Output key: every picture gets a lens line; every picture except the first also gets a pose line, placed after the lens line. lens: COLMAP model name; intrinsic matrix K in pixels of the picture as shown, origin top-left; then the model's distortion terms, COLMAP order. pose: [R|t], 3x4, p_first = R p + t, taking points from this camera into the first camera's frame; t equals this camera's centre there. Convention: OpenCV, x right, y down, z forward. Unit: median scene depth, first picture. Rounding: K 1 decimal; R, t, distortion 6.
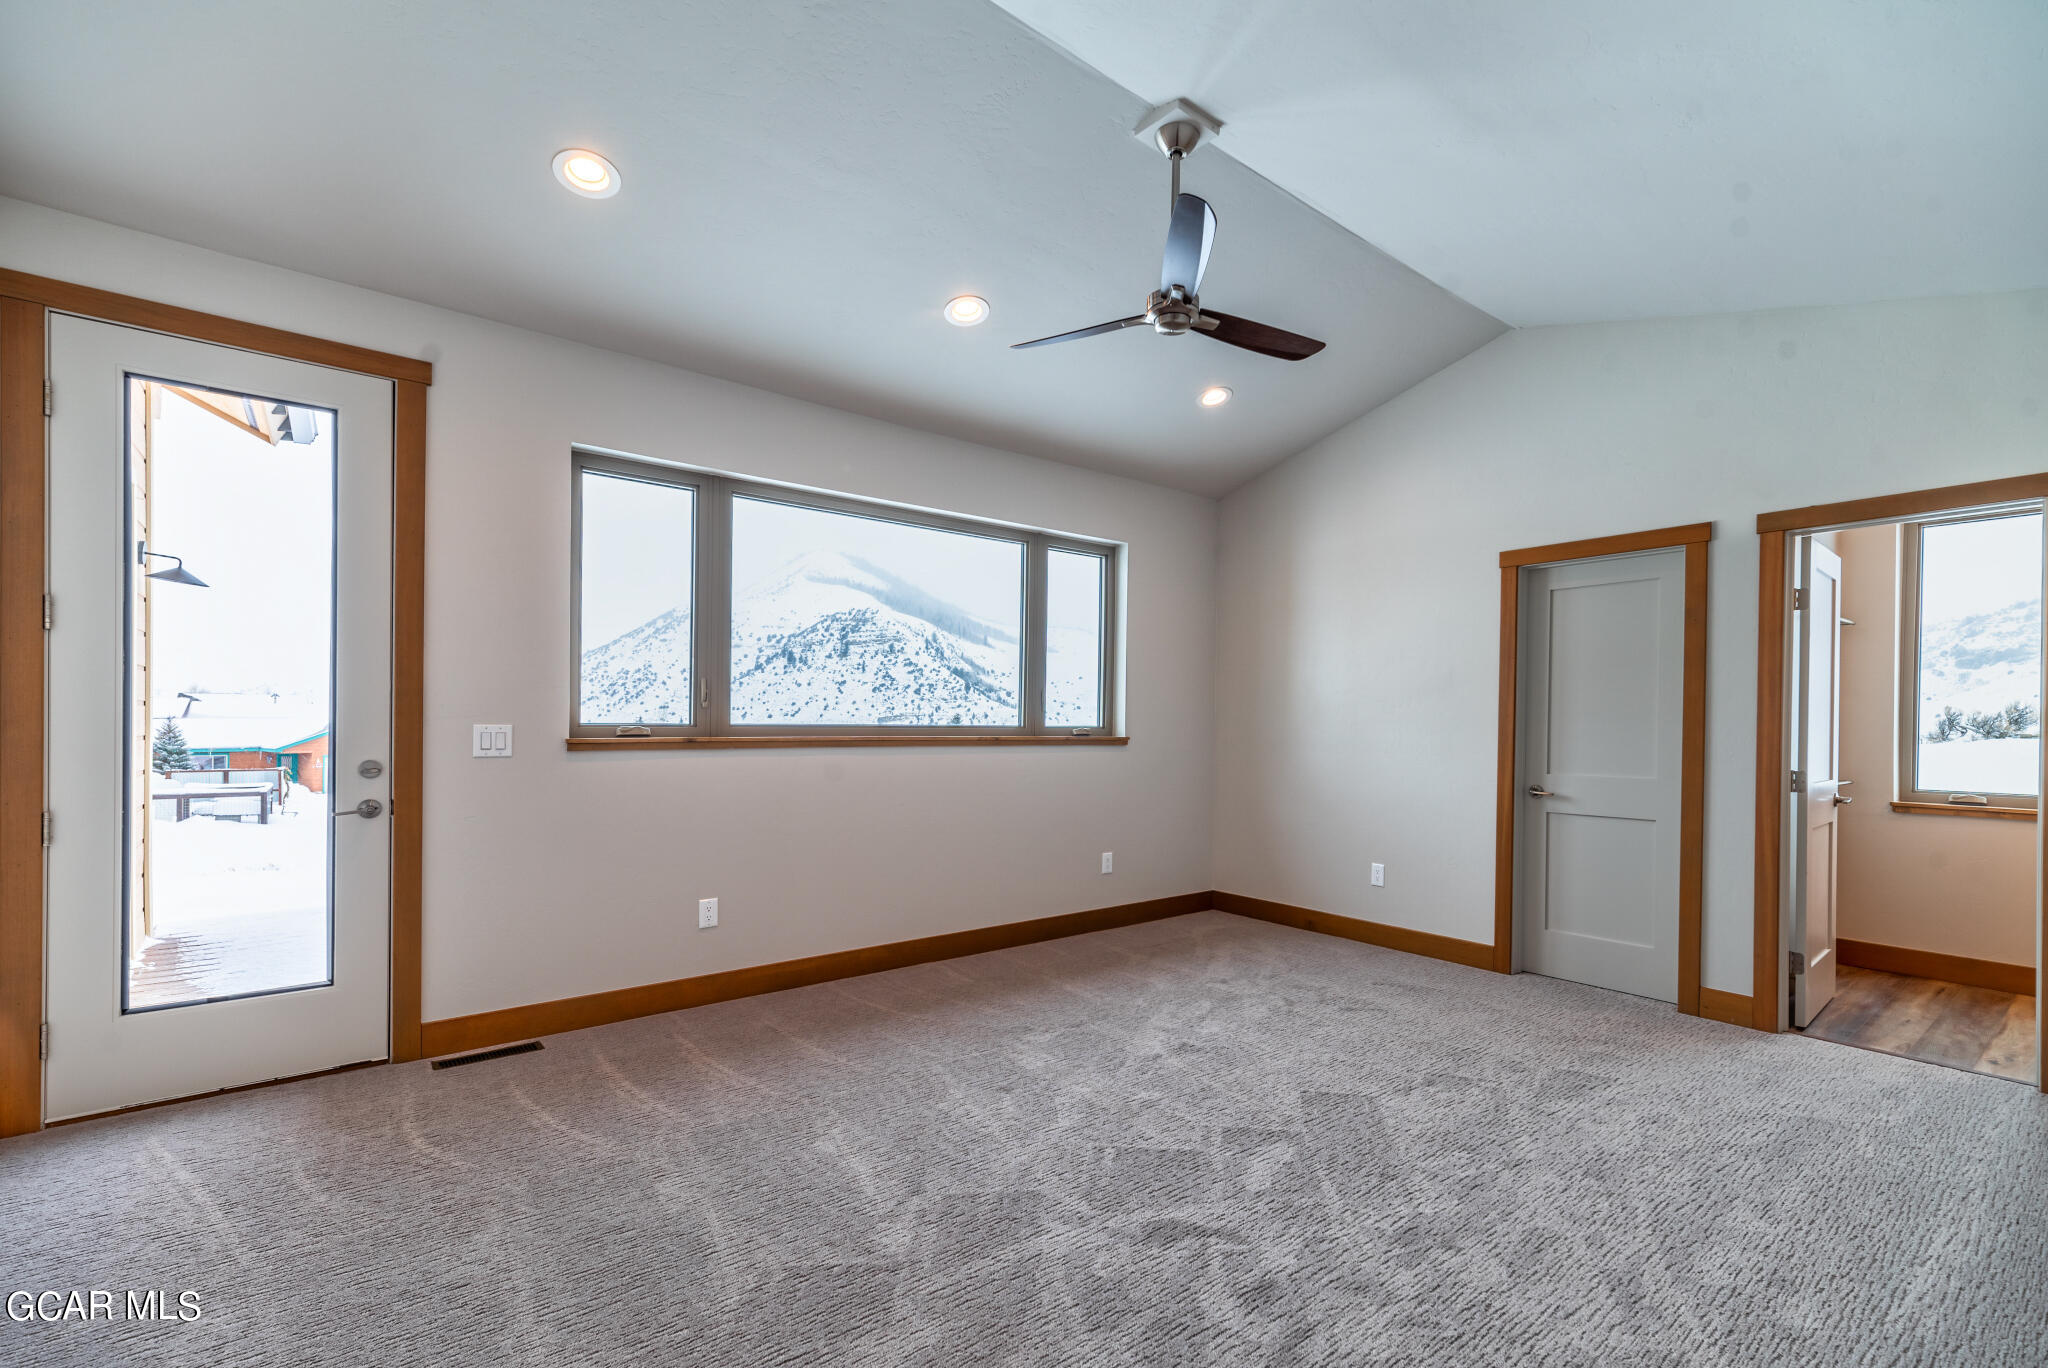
lens RADIAL K [[860.3, 0, 1029.4], [0, 860.3, 727.1], [0, 0, 1]] dist [-0.001108, -0.000058]
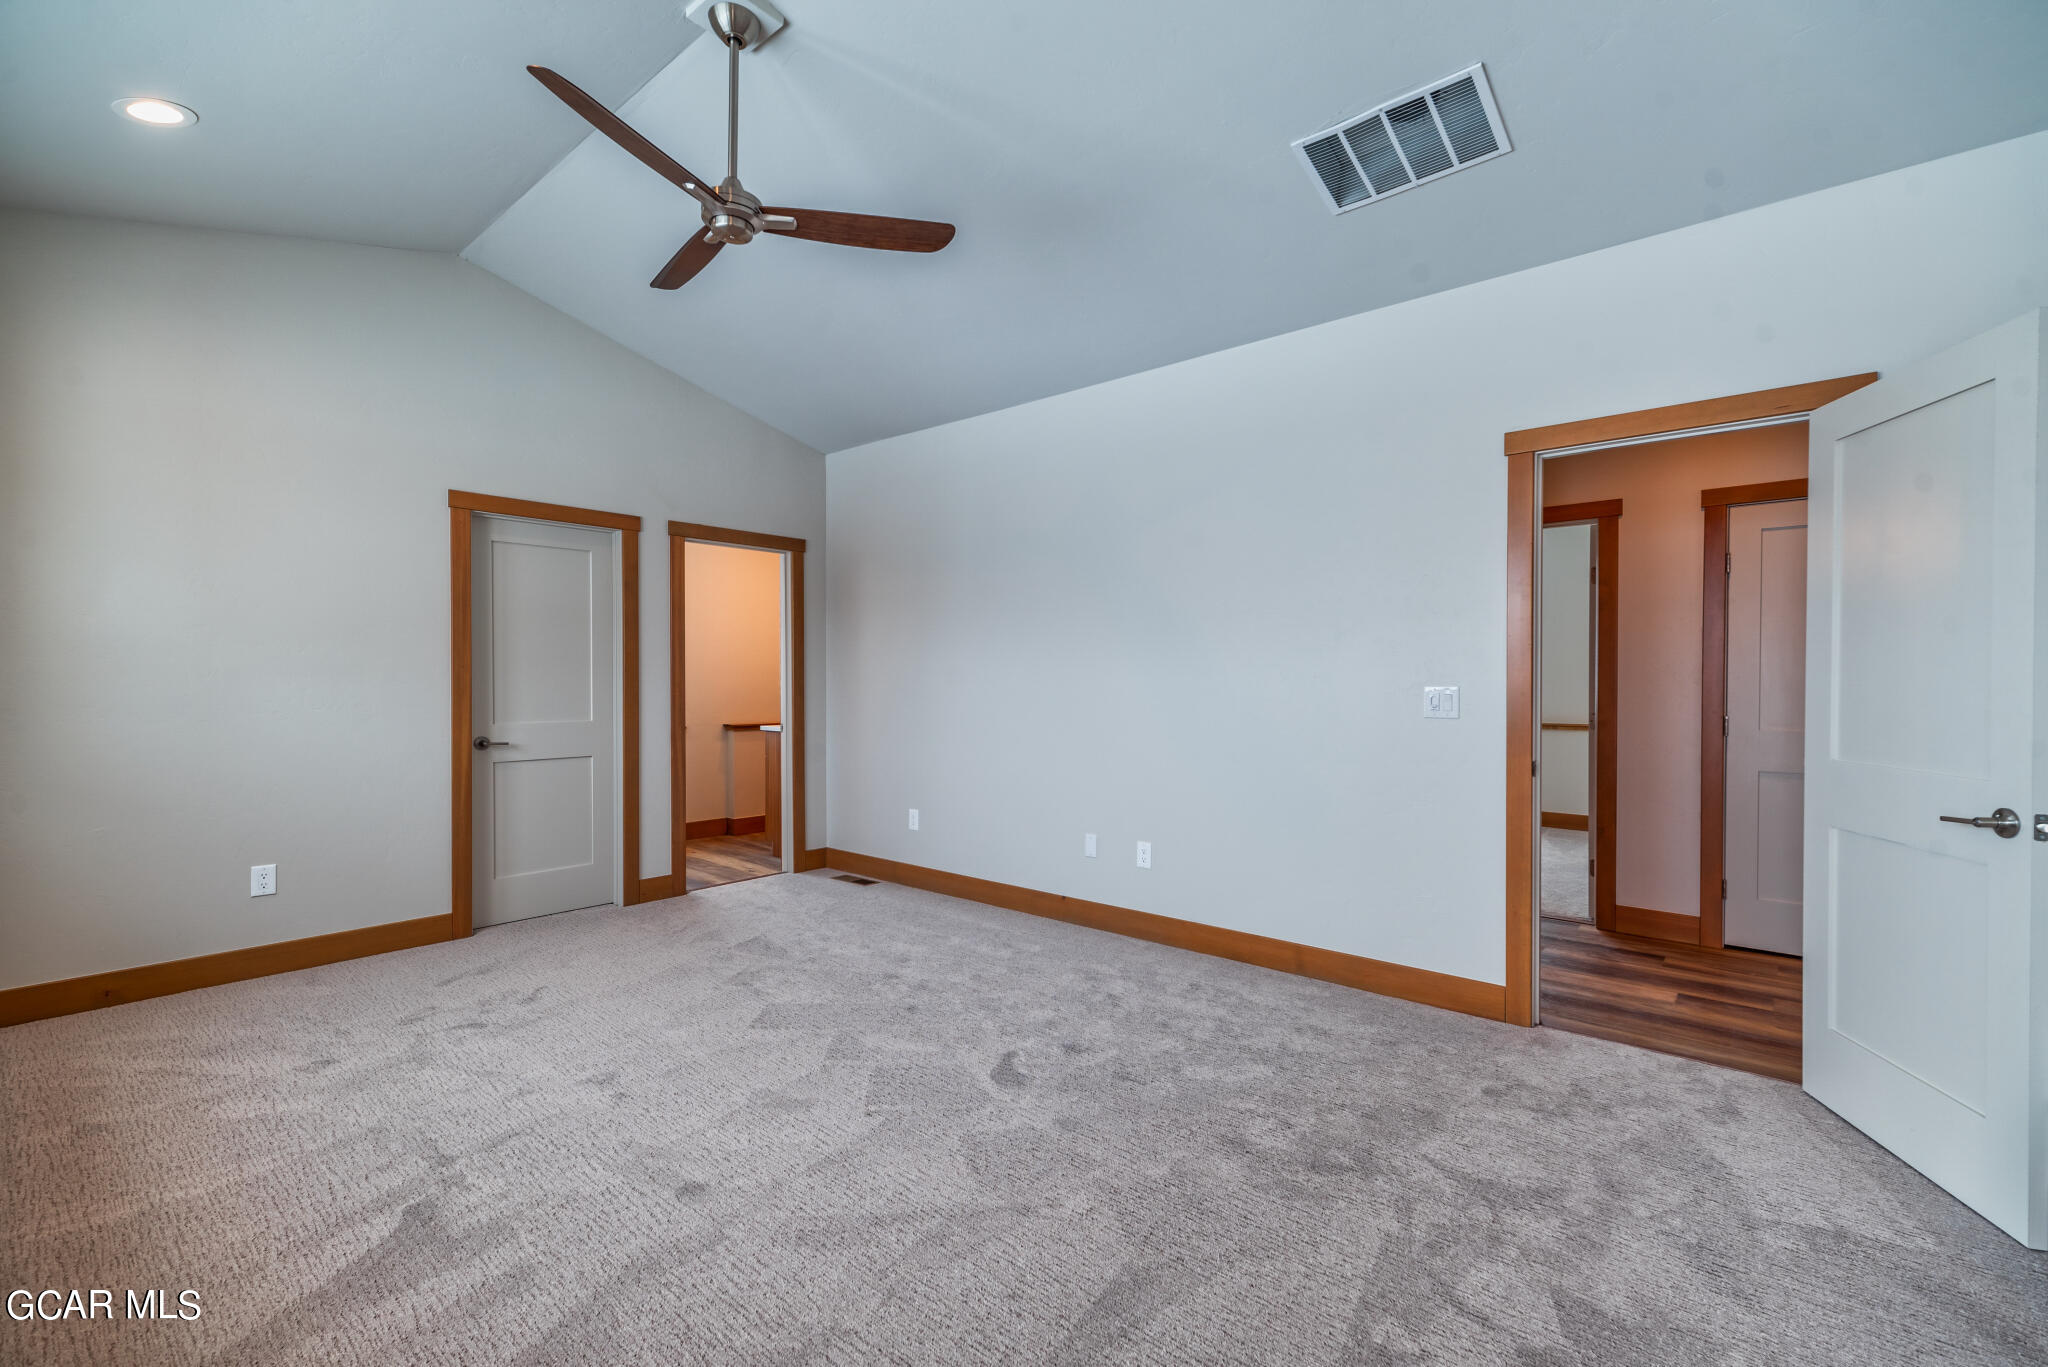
lens RADIAL K [[912.5, 0, 1025.7], [0, 912.5, 690.4], [0, 0, 1]] dist [-0.000230, 0.000029]
pose [[-0.182931, -0.024491, 0.982821, -0.590637], [0.001166, 0.999684, 0.025128, -0.011654], [-0.983125, 0.005742, -0.182845, 0.620099]]
